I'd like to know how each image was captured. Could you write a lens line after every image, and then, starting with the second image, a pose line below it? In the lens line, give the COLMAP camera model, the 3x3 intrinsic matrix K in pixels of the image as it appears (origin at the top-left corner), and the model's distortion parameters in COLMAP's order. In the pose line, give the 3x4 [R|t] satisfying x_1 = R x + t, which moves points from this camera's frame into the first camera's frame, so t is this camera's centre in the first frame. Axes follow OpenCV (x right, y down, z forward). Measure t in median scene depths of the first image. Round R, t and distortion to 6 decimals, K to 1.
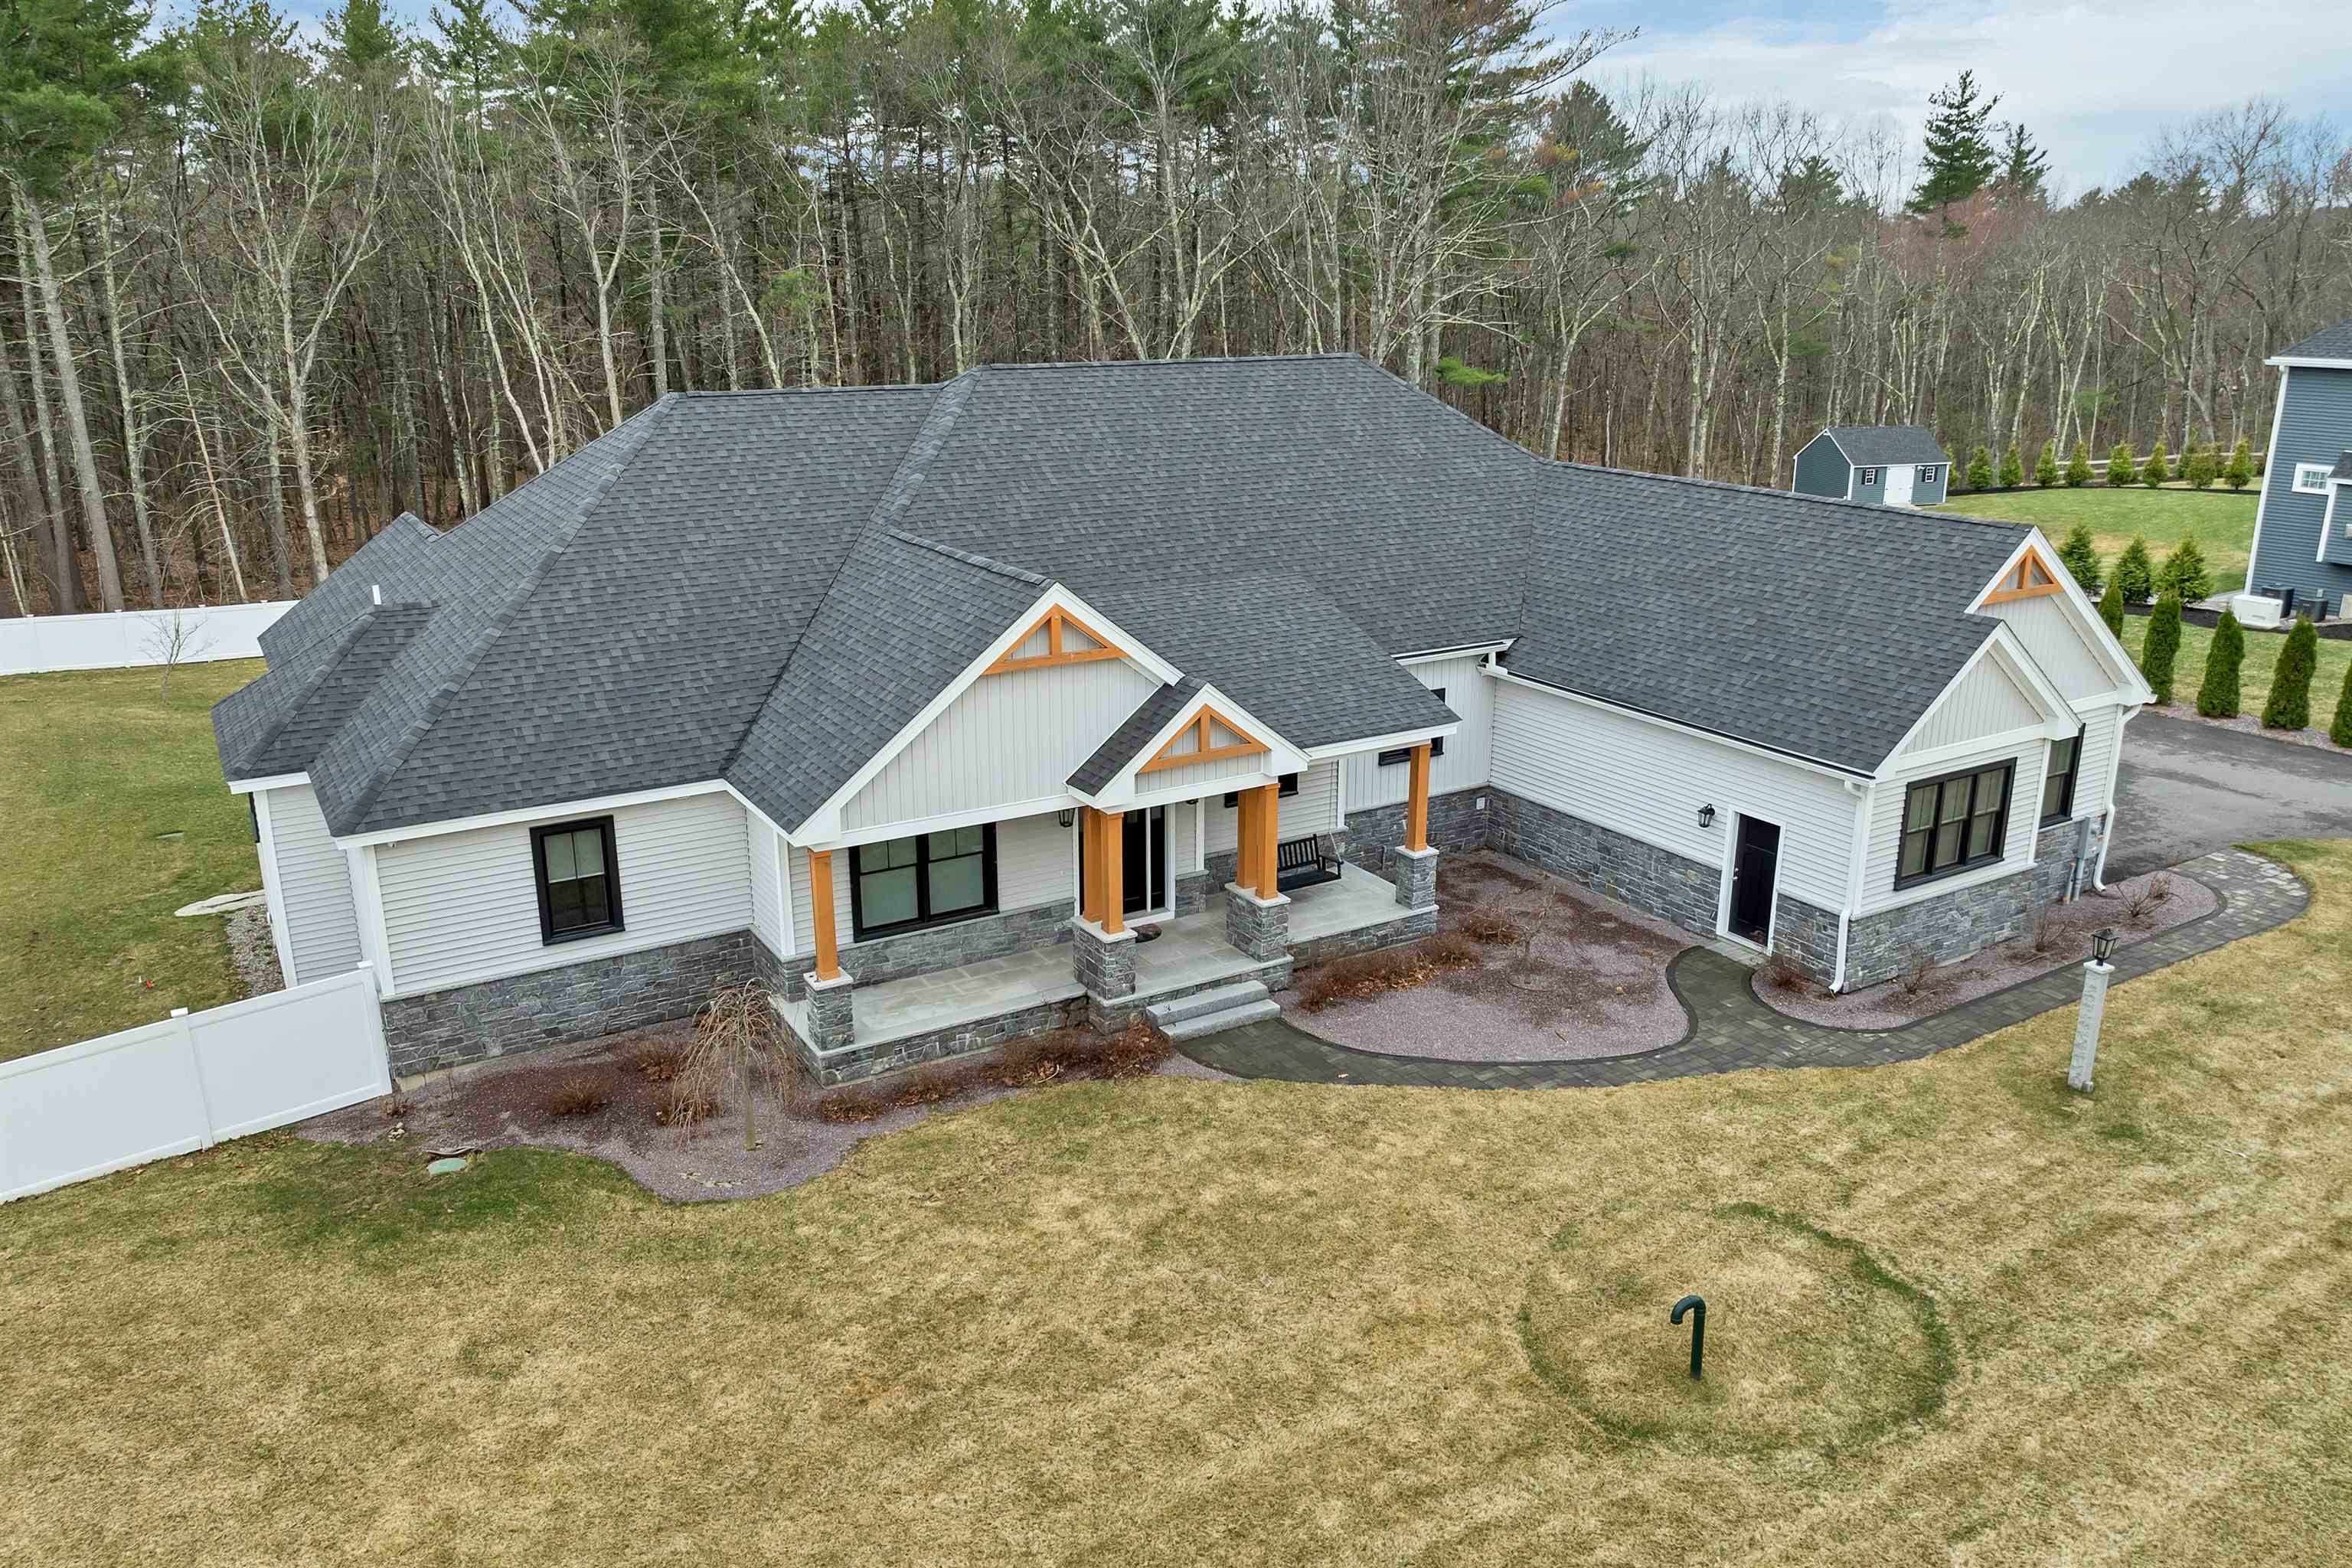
lens RADIAL K [[1708.9, 0, 1185.0], [0, 1708.9, 788.5], [0, 0, 1]] dist [-0.043799, 0.010622]
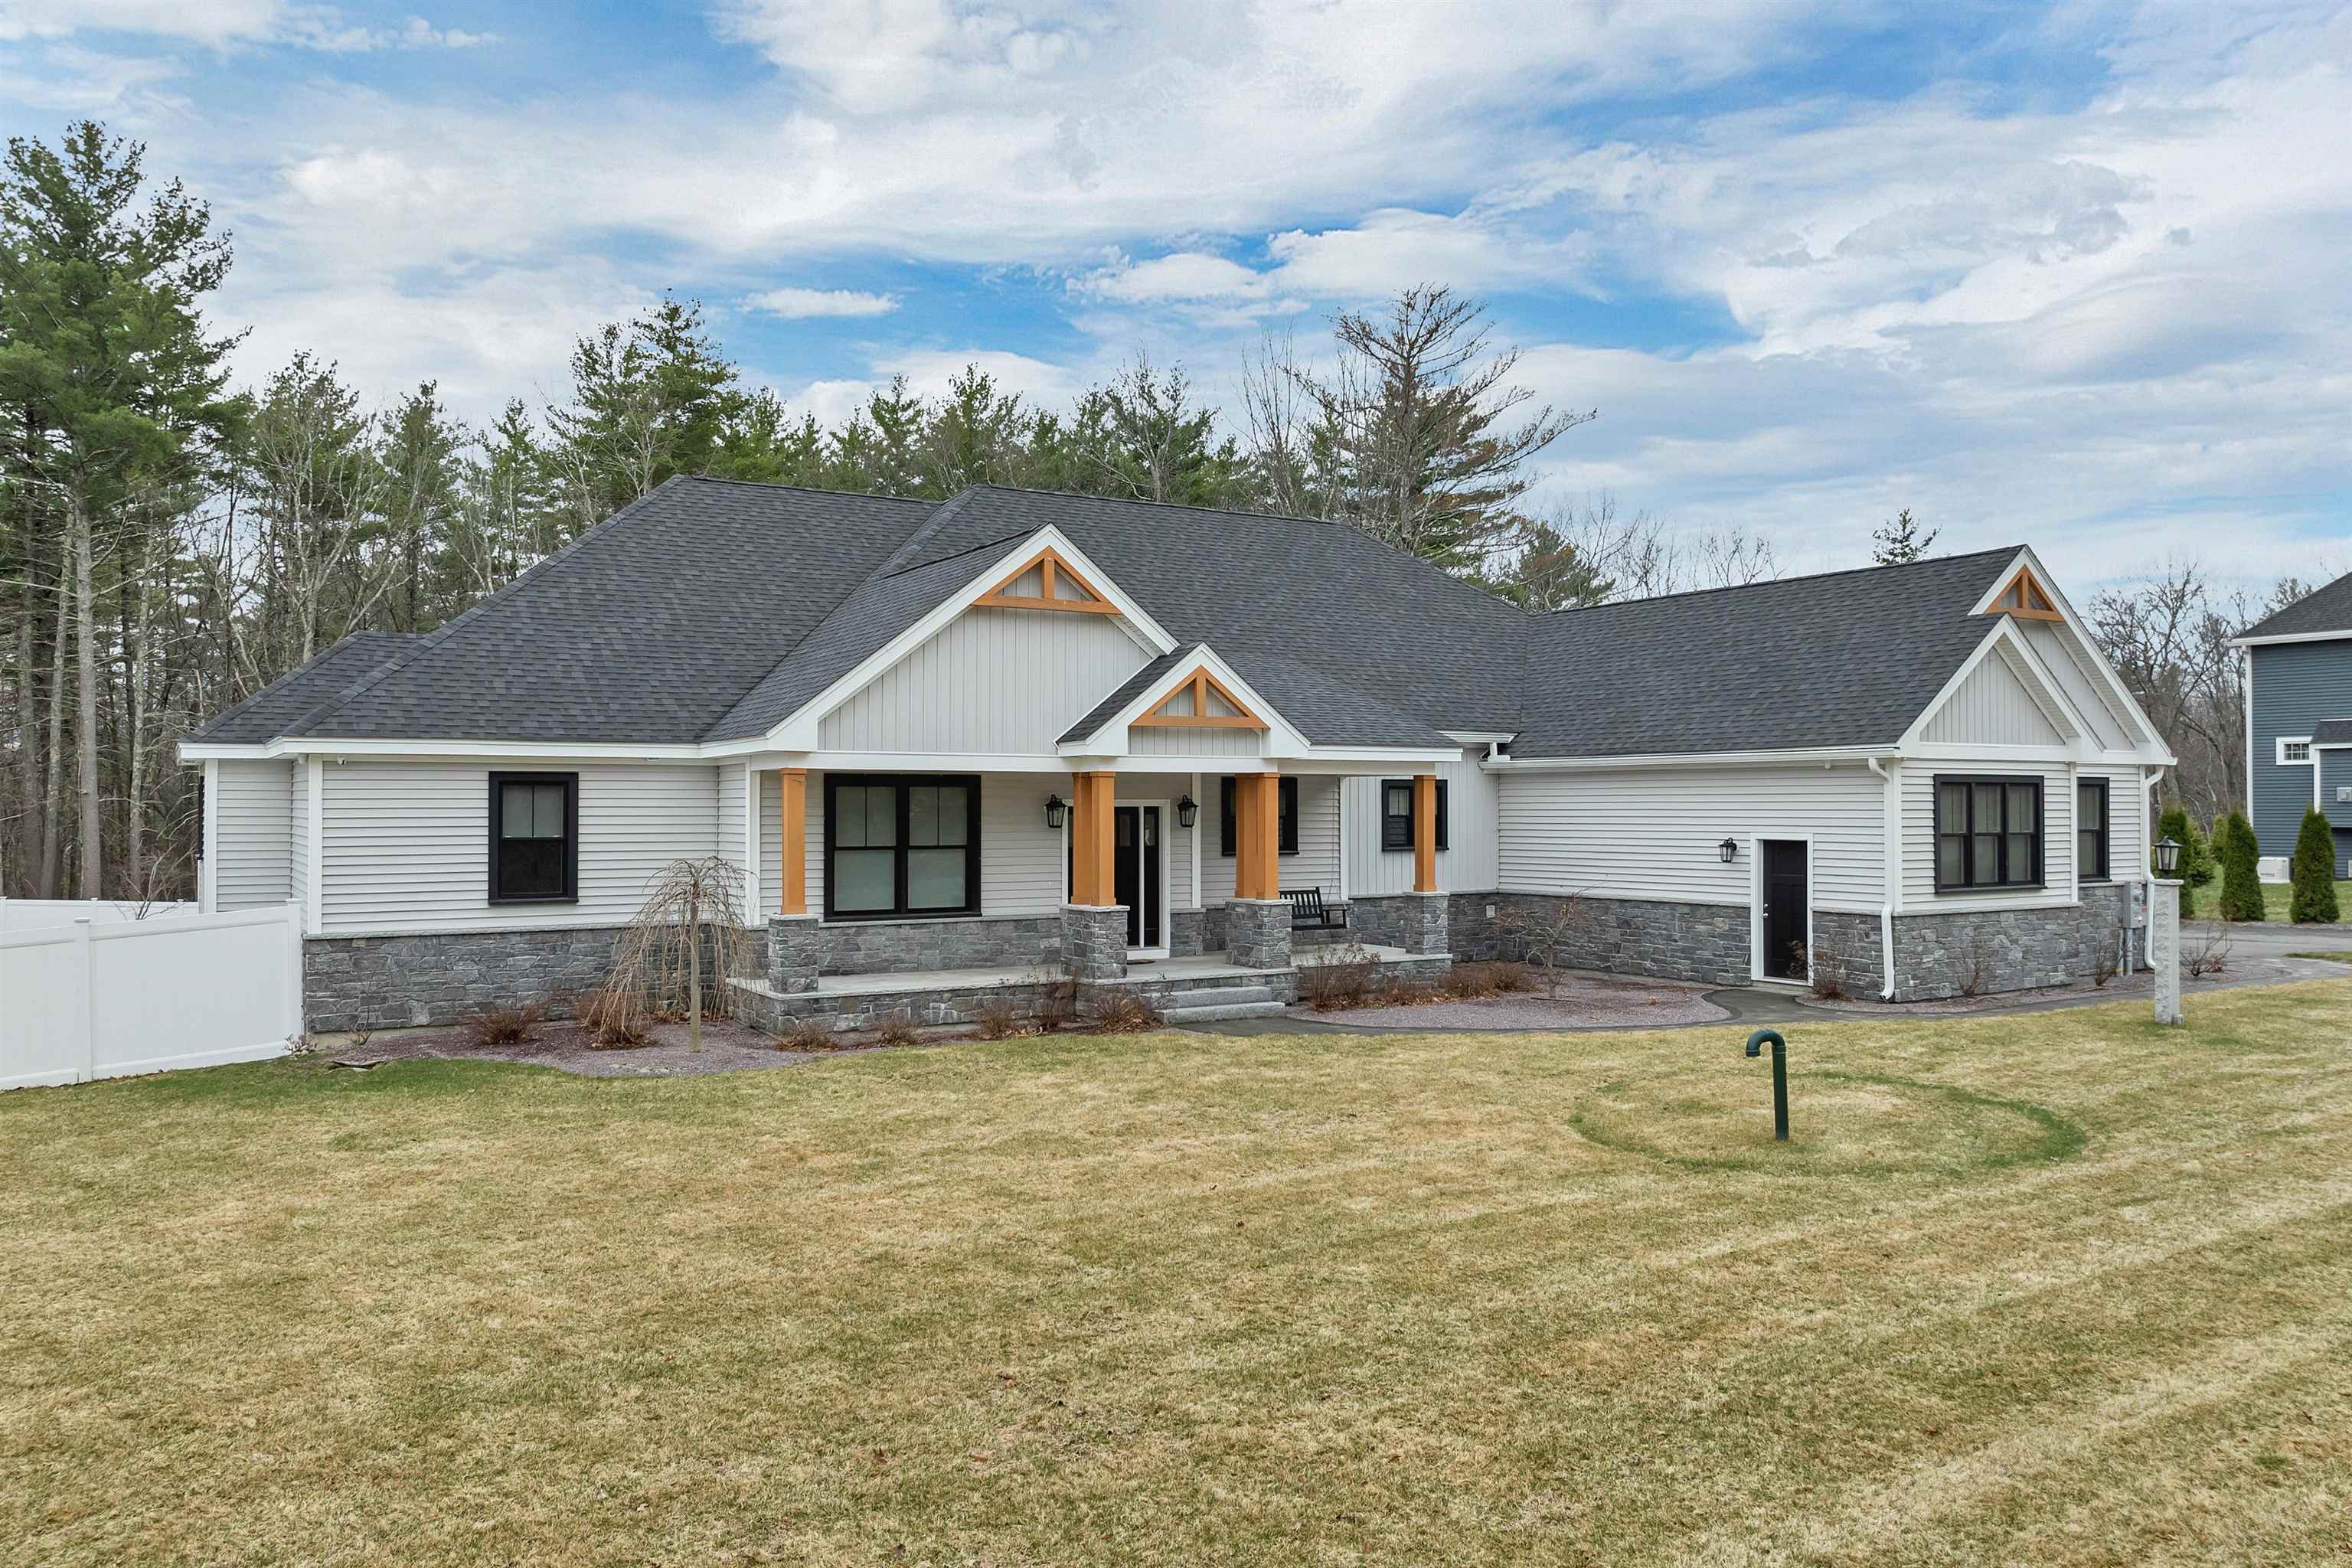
lens RADIAL K [[1708.9, 0, 1185.0], [0, 1708.9, 788.5], [0, 0, 1]] dist [-0.043799, 0.010622]
pose [[0.999988, -0.003195, 0.003720, -0.000841], [0.004175, 0.952600, -0.304197, 0.287698], [-0.002572, 0.304209, 0.952602, 0.088920]]
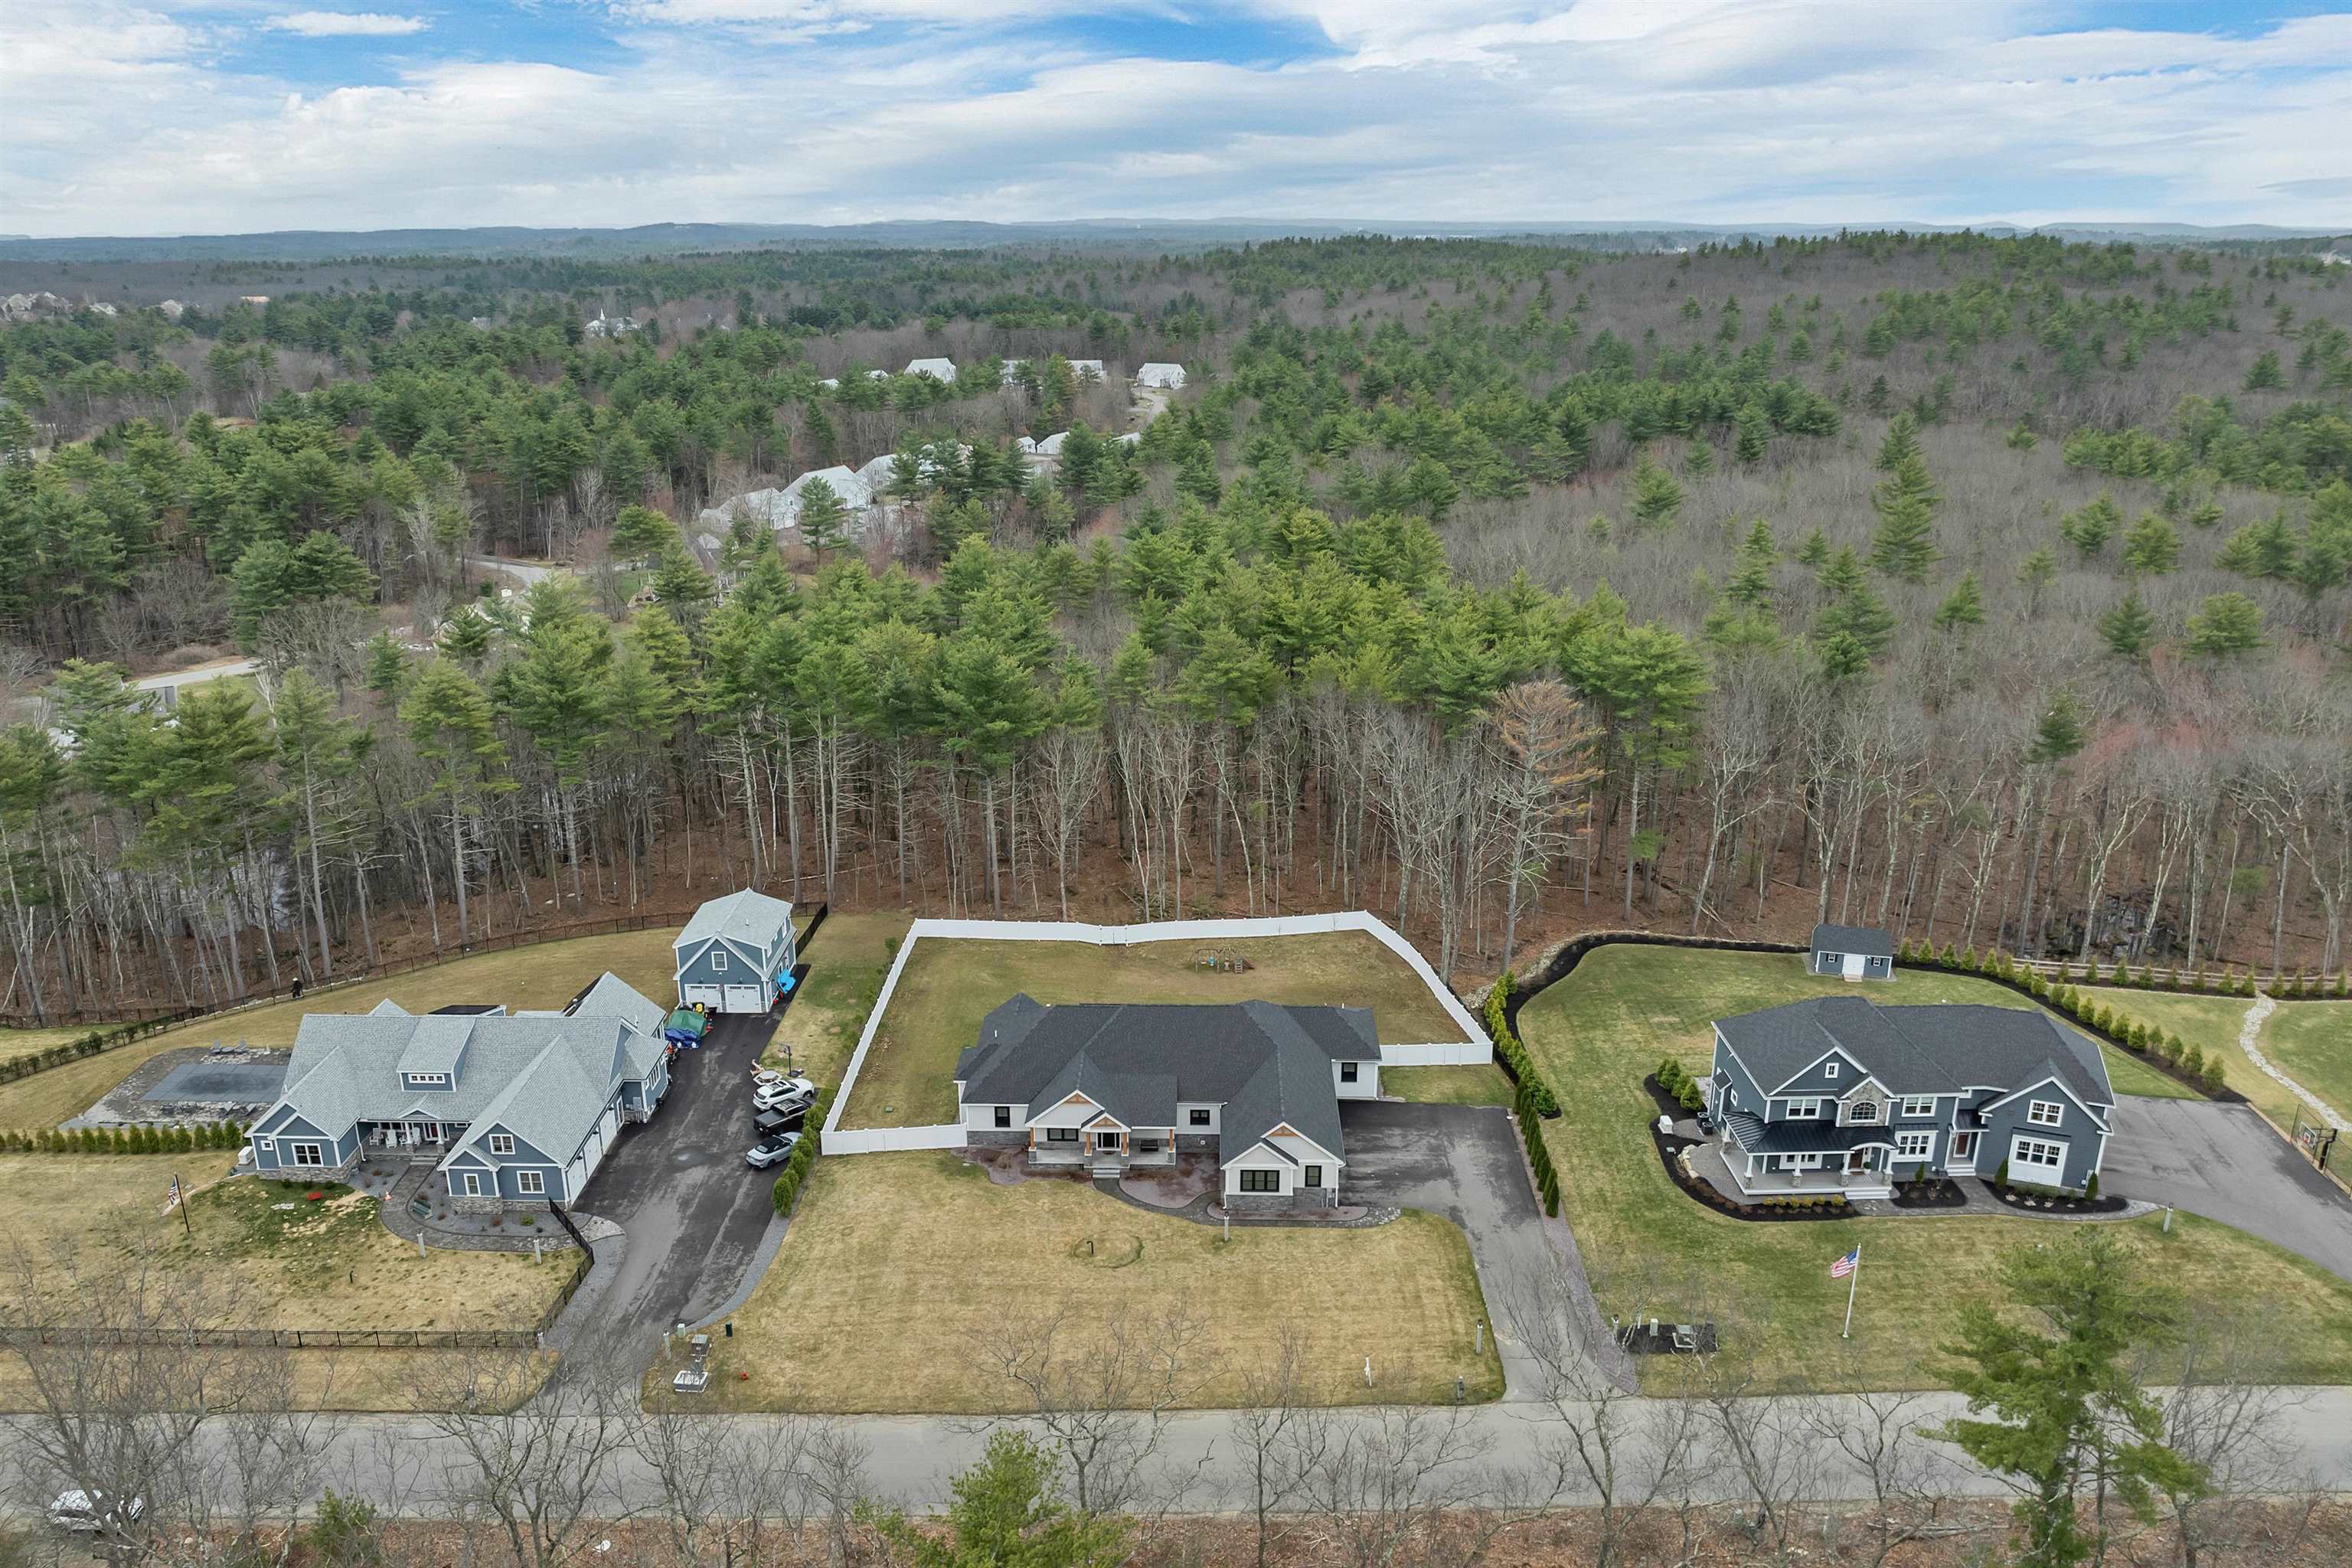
lens RADIAL K [[1708.9, 0, 1185.0], [0, 1708.9, 788.5], [0, 0, 1]] dist [-0.043799, 0.010622]
pose [[0.840706, 0.170959, -0.513796, 2.443567], [-0.156238, 0.985082, 0.072125, -1.301558], [0.518462, 0.019639, 0.854875, -2.982392]]
